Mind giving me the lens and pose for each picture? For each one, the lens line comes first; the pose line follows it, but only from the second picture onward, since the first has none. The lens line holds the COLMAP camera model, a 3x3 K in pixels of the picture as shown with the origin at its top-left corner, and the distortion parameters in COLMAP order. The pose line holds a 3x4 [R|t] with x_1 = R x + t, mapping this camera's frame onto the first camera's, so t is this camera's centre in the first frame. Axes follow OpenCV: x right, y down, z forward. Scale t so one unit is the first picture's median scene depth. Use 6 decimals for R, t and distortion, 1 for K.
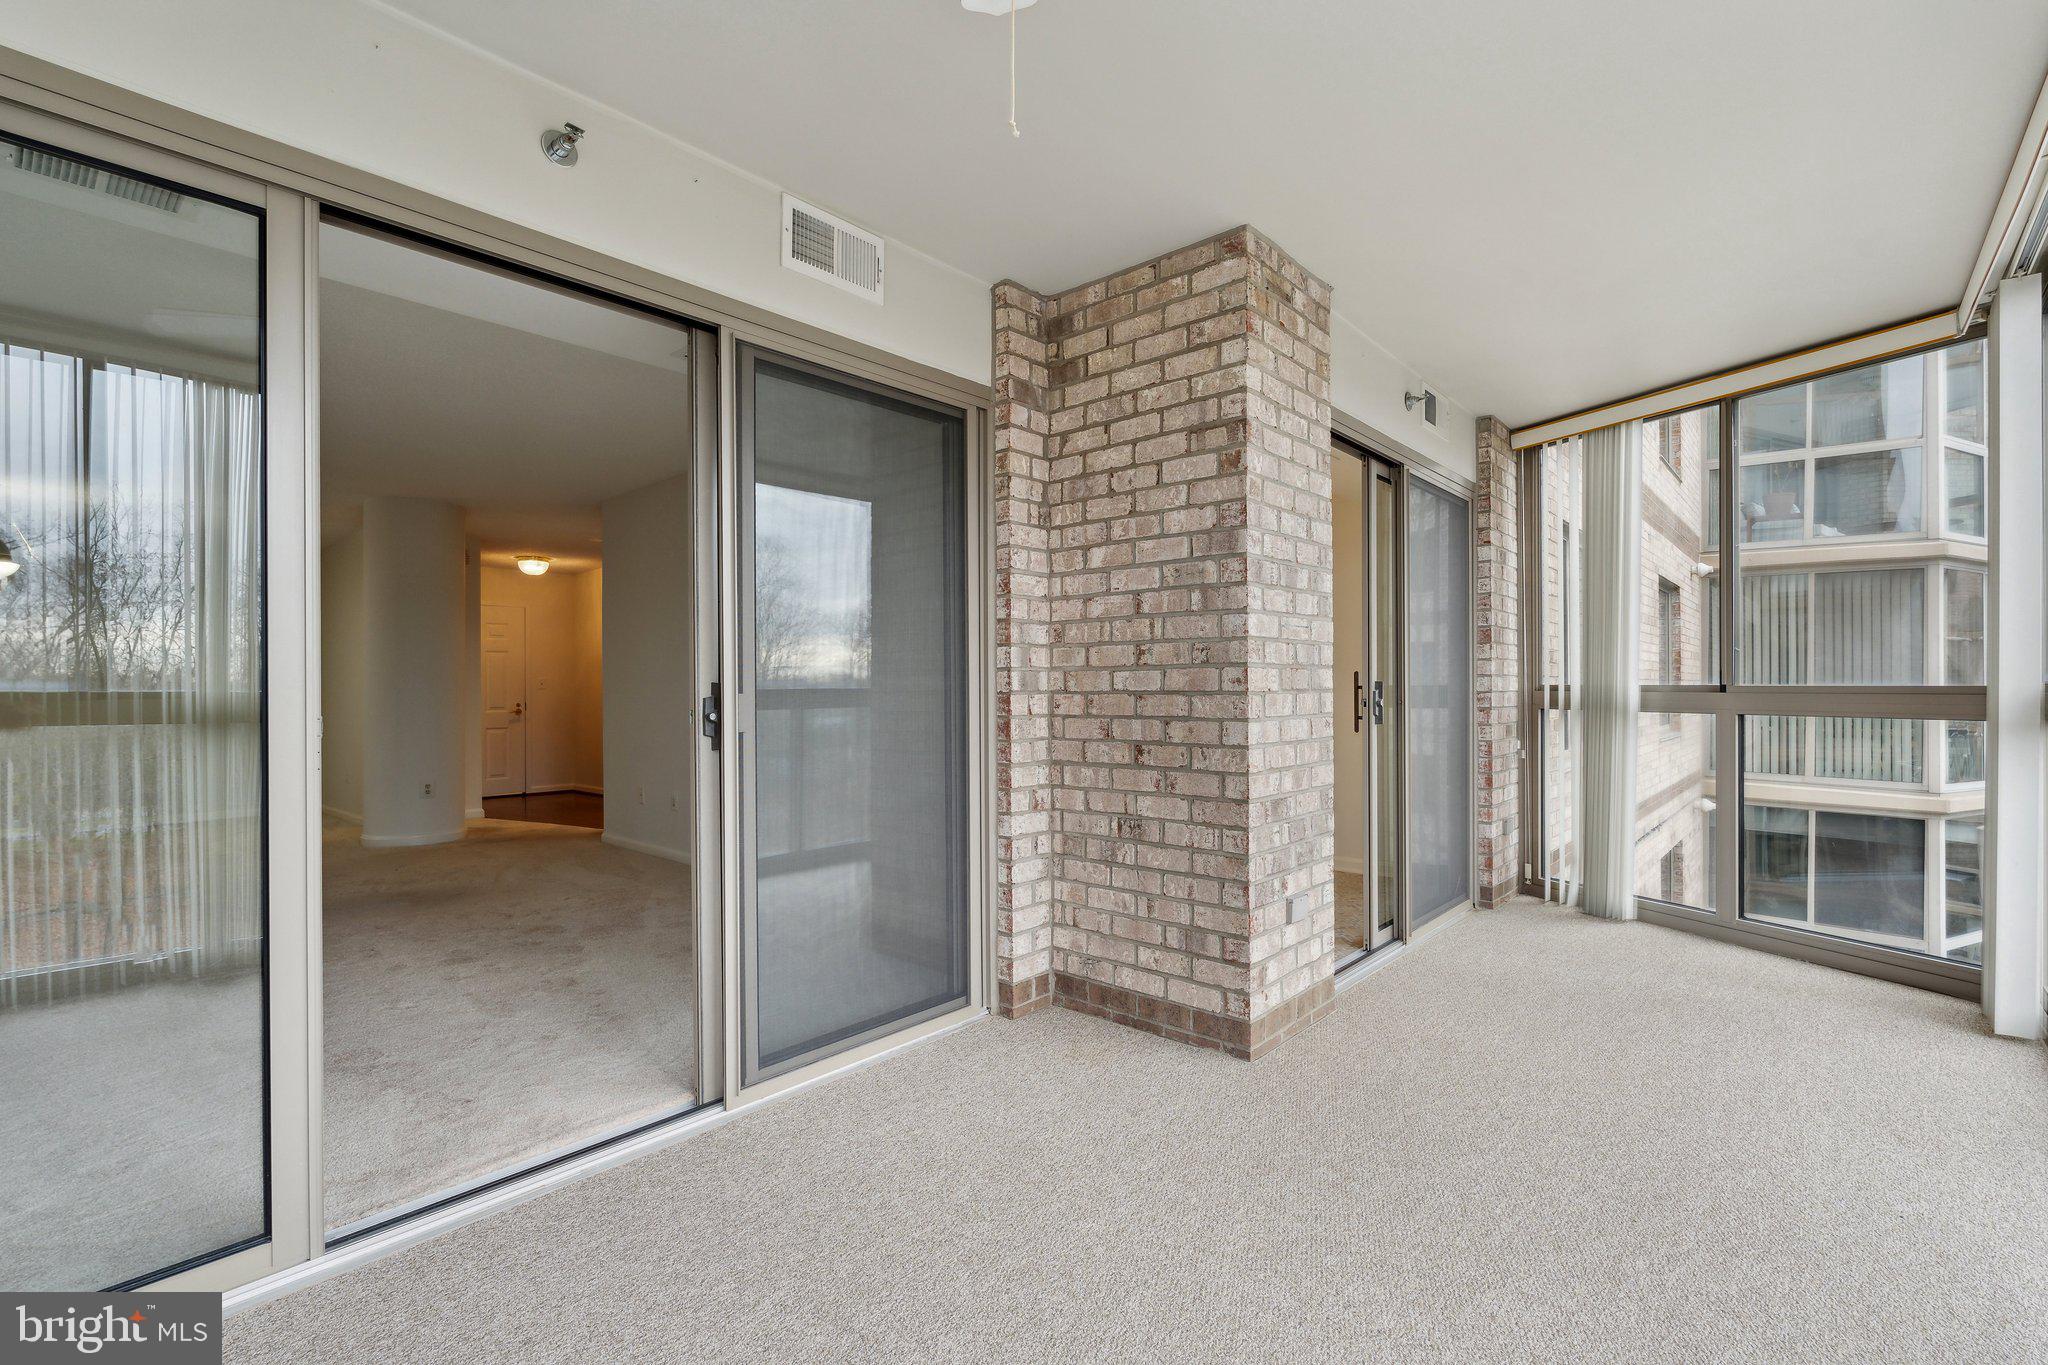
lens RADIAL K [[934.1, 0, 1021.7], [0, 934.1, 685.5], [0, 0, 1]] dist [-0.001593, 0.002101]
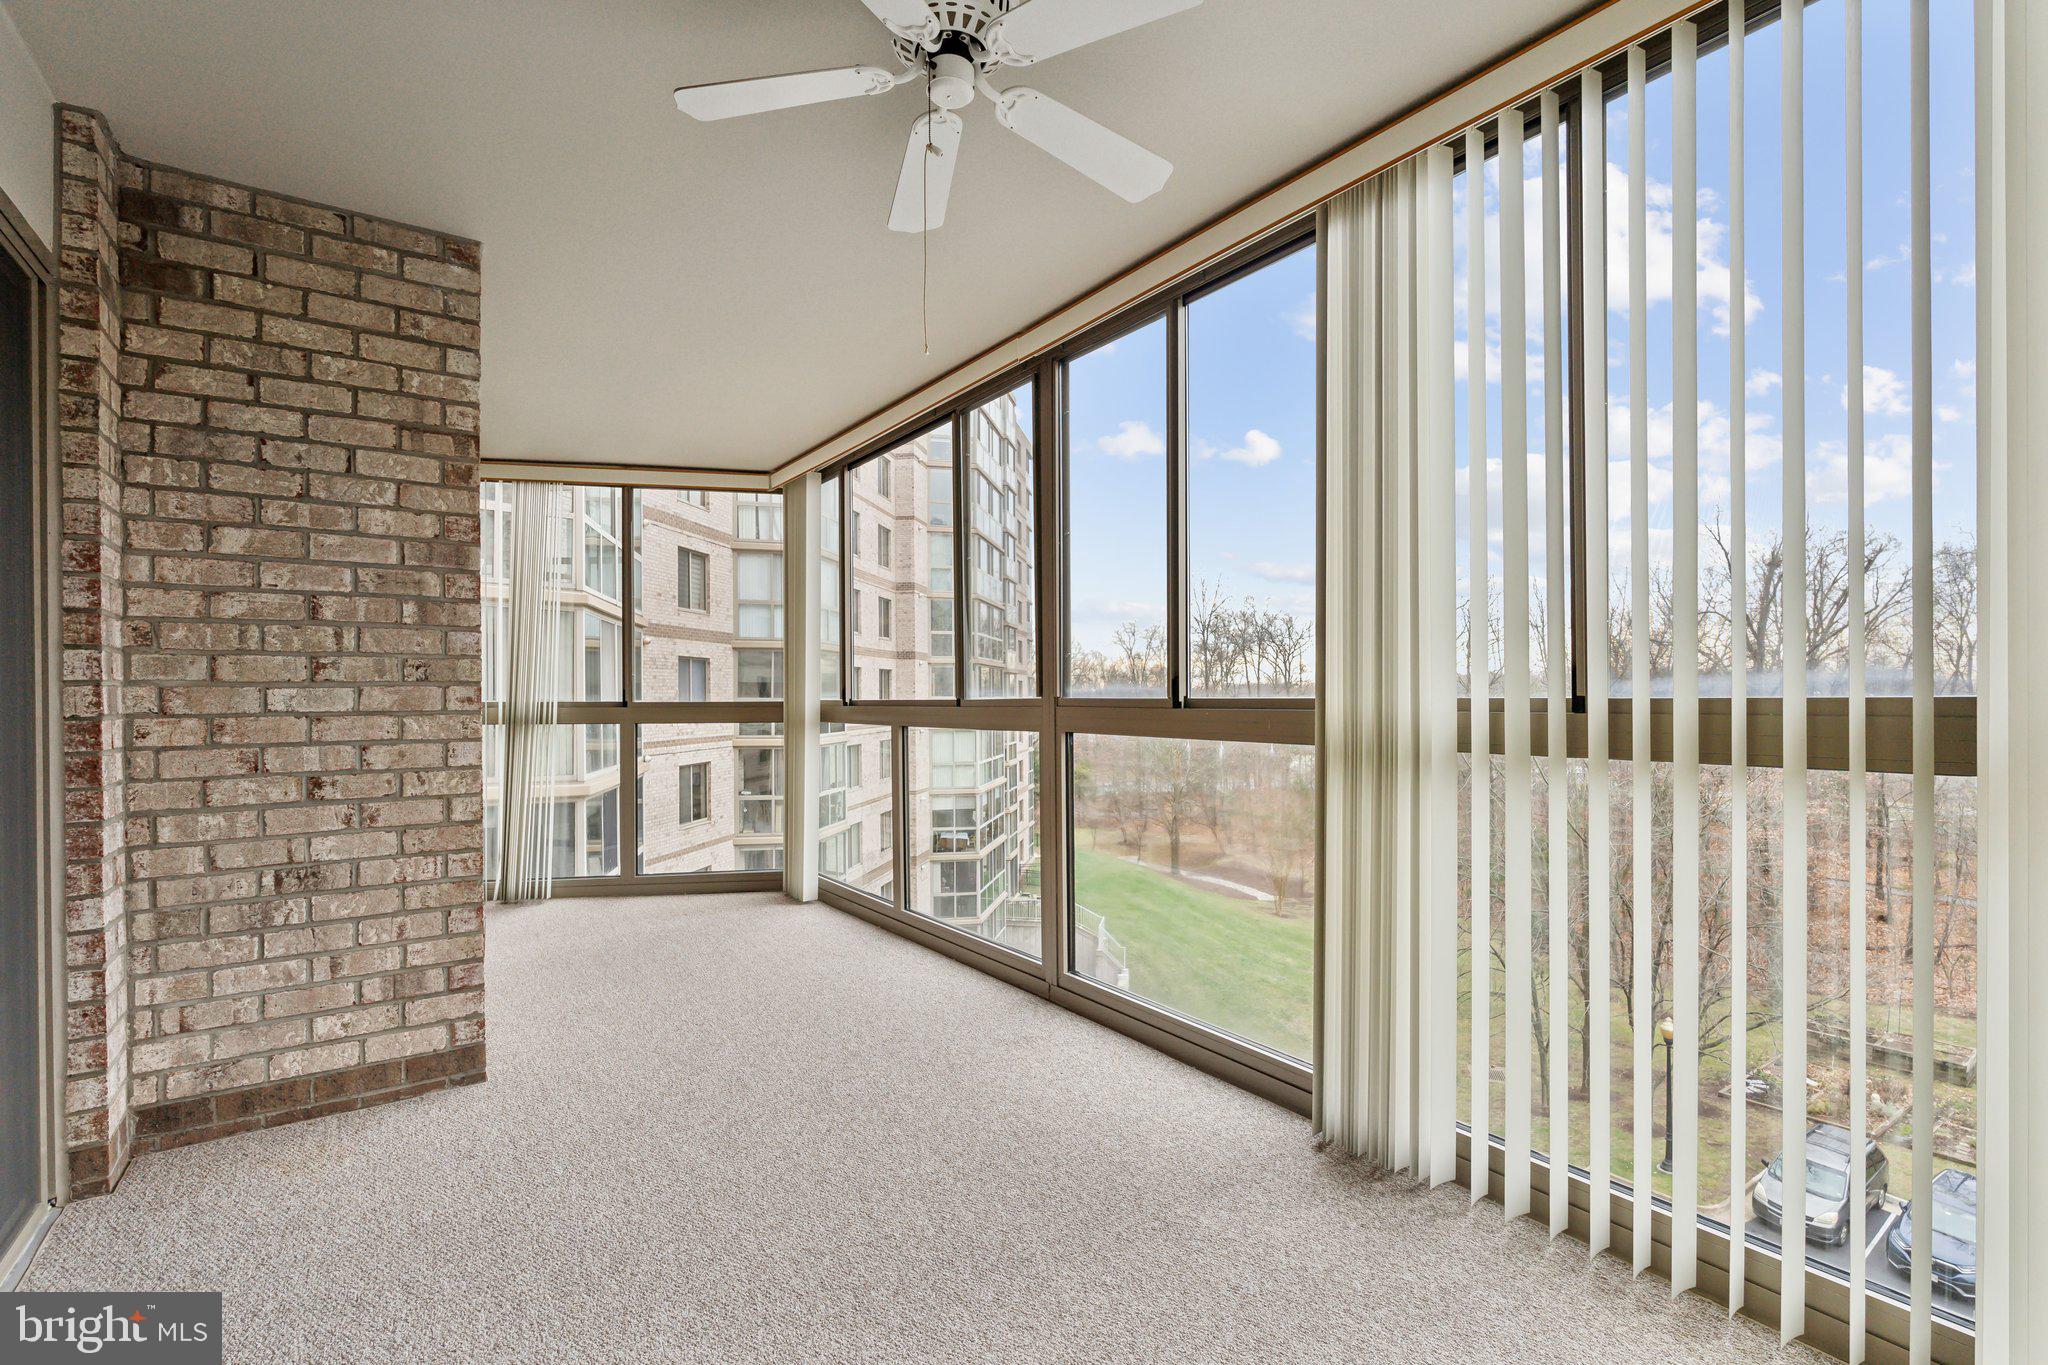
lens RADIAL K [[934.1, 0, 1062.3], [0, 934.1, 695.1], [0, 0, 1]] dist [-0.001593, 0.002101]
pose [[0.195100, 0.002695, 0.980780, -0.571084], [0.002318, 0.999992, -0.003209, -0.005264], [-0.980781, 0.002899, 0.195092, 0.183448]]
